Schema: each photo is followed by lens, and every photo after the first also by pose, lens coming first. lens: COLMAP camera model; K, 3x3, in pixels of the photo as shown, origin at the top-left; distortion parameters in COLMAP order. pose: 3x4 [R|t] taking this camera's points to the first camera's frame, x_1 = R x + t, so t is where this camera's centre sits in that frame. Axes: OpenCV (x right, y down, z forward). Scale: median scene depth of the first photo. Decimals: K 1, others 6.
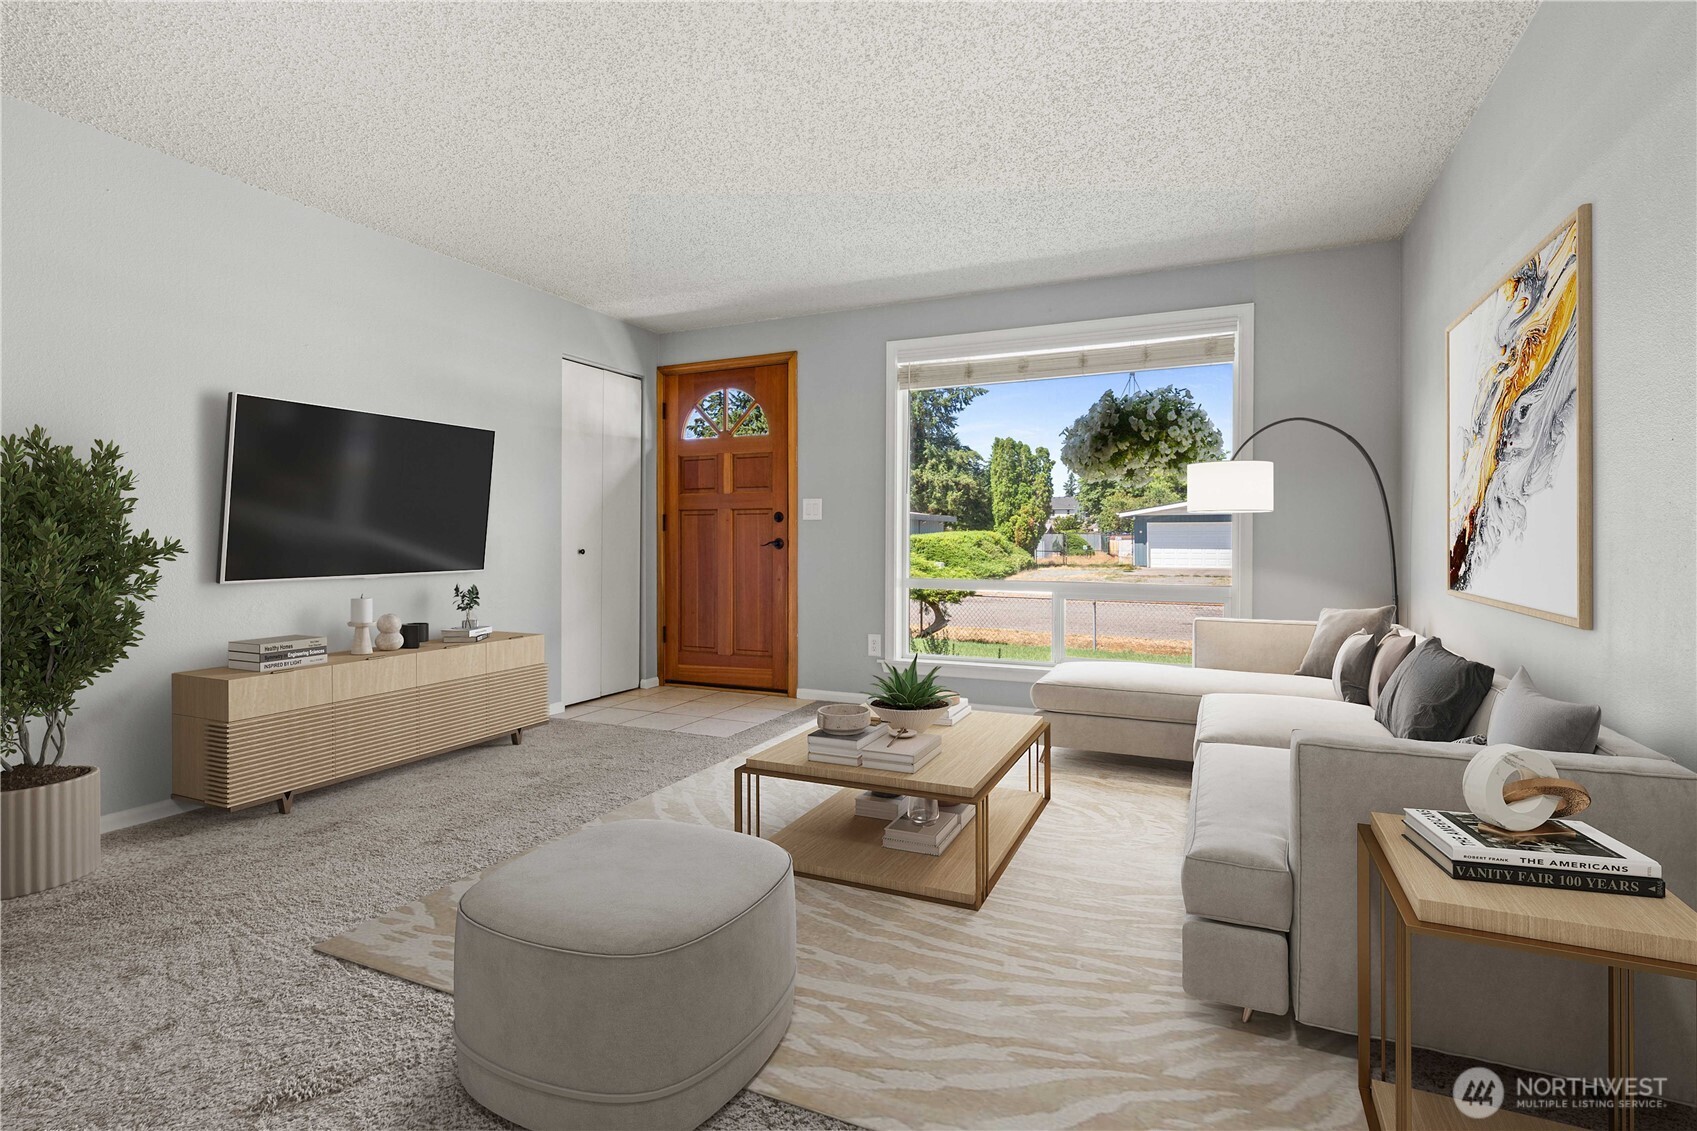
lens RADIAL K [[825.6, 0, 840.8], [0, 825.6, 547.3], [0, 0, 1]] dist [0.000185, 0.000486]
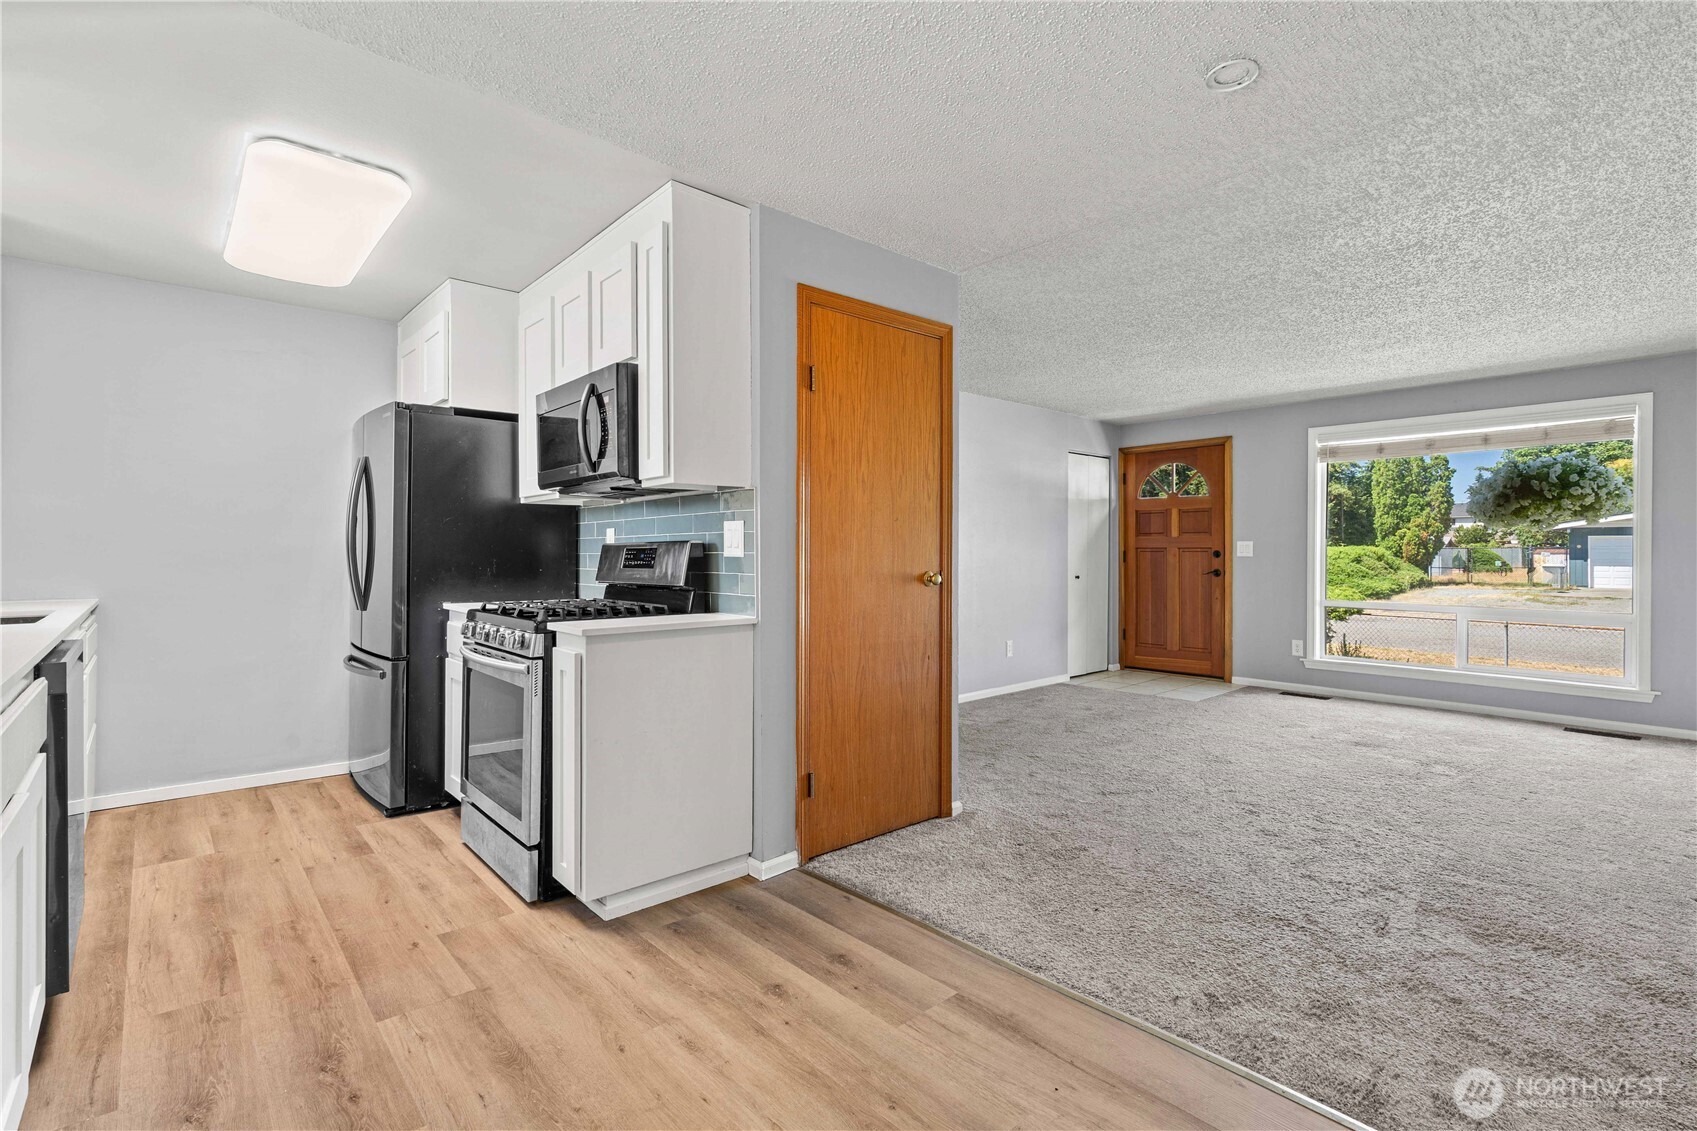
lens RADIAL K [[779.6, 0, 837.4], [0, 779.6, 556.7], [0, 0, 1]] dist [-0.001722, 0.000613]
pose [[0.914319, 0.003313, -0.404981, -0.121271], [-0.004251, 0.999990, -0.001417, -0.025841], [0.404972, 0.003017, 0.914324, -0.449894]]
